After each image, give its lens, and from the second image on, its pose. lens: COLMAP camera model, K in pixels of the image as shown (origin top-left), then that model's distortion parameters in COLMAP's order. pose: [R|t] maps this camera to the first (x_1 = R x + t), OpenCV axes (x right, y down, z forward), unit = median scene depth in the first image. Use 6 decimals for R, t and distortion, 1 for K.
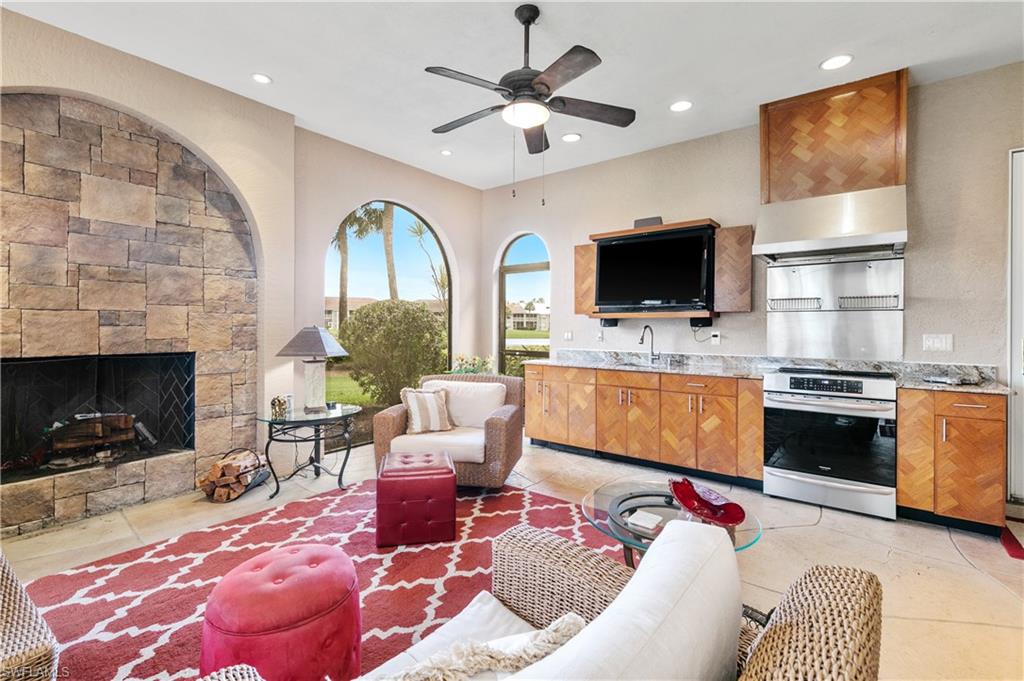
lens RADIAL K [[464.7, 0, 515.1], [0, 464.7, 330.0], [0, 0, 1]] dist [0.004454, -0.002586]
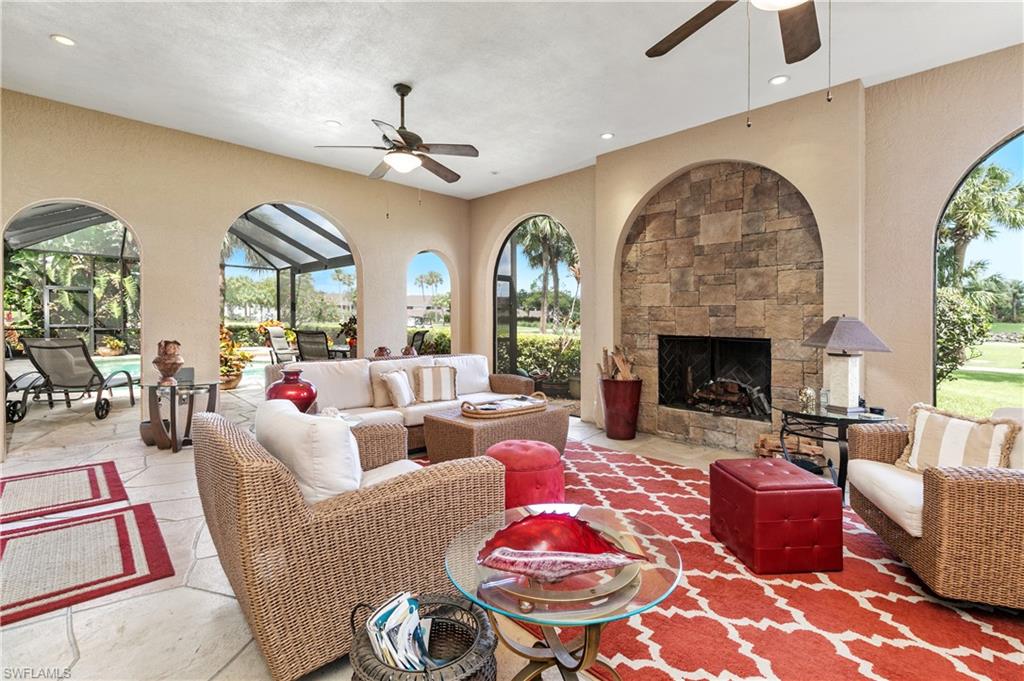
lens RADIAL K [[464.7, 0, 521.6], [0, 464.7, 334.6], [0, 0, 1]] dist [0.004454, -0.002586]
pose [[-0.128723, 0.027461, -0.991300, 0.615091], [-0.015651, 0.999436, 0.029719, 0.013101], [0.991557, 0.019340, -0.128221, 0.590416]]
